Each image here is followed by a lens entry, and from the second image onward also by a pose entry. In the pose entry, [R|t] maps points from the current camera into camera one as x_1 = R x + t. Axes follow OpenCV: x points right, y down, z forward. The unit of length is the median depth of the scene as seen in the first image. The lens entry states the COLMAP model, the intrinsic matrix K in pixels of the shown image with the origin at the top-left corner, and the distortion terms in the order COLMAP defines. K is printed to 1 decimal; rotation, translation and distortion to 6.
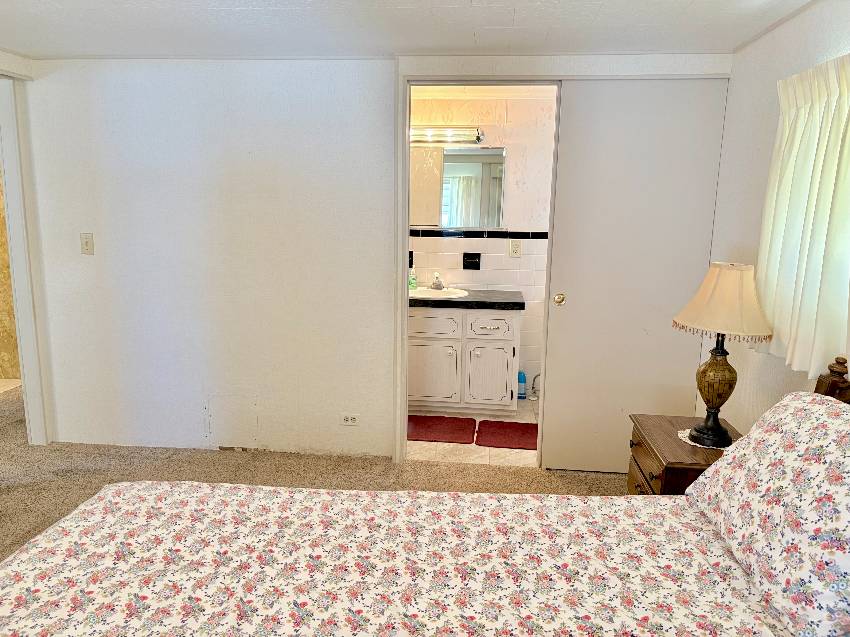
lens RADIAL K [[638.4, 0, 423.6], [0, 638.4, 324.1], [0, 0, 1]] dist [-0.015175, 0.007457]
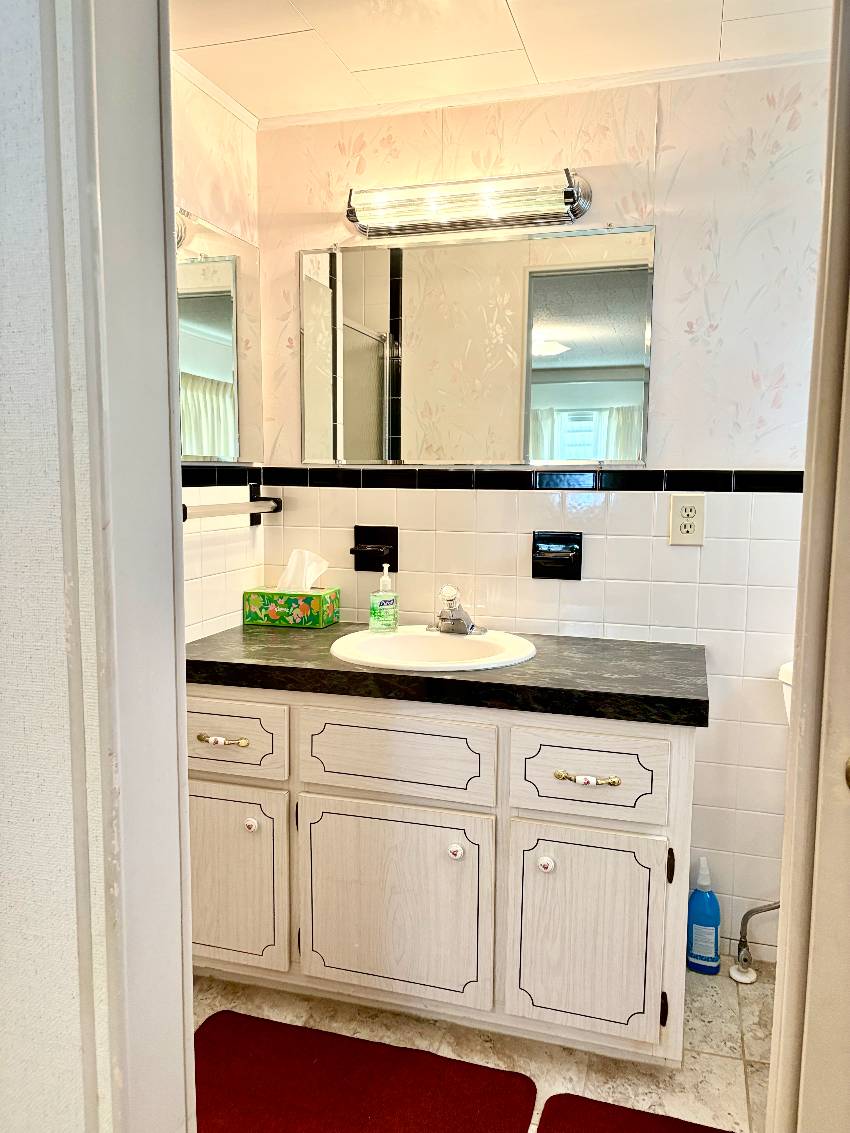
lens RADIAL K [[851.0, 0, 422.5], [0, 851.0, 560.1], [0, 0, 1]] dist [-0.015175, 0.007457]
pose [[0.980203, 0.011543, -0.197657, 0.097919], [-0.029749, 0.995552, -0.089389, -0.053528], [0.195746, 0.093500, 0.976187, 0.544995]]
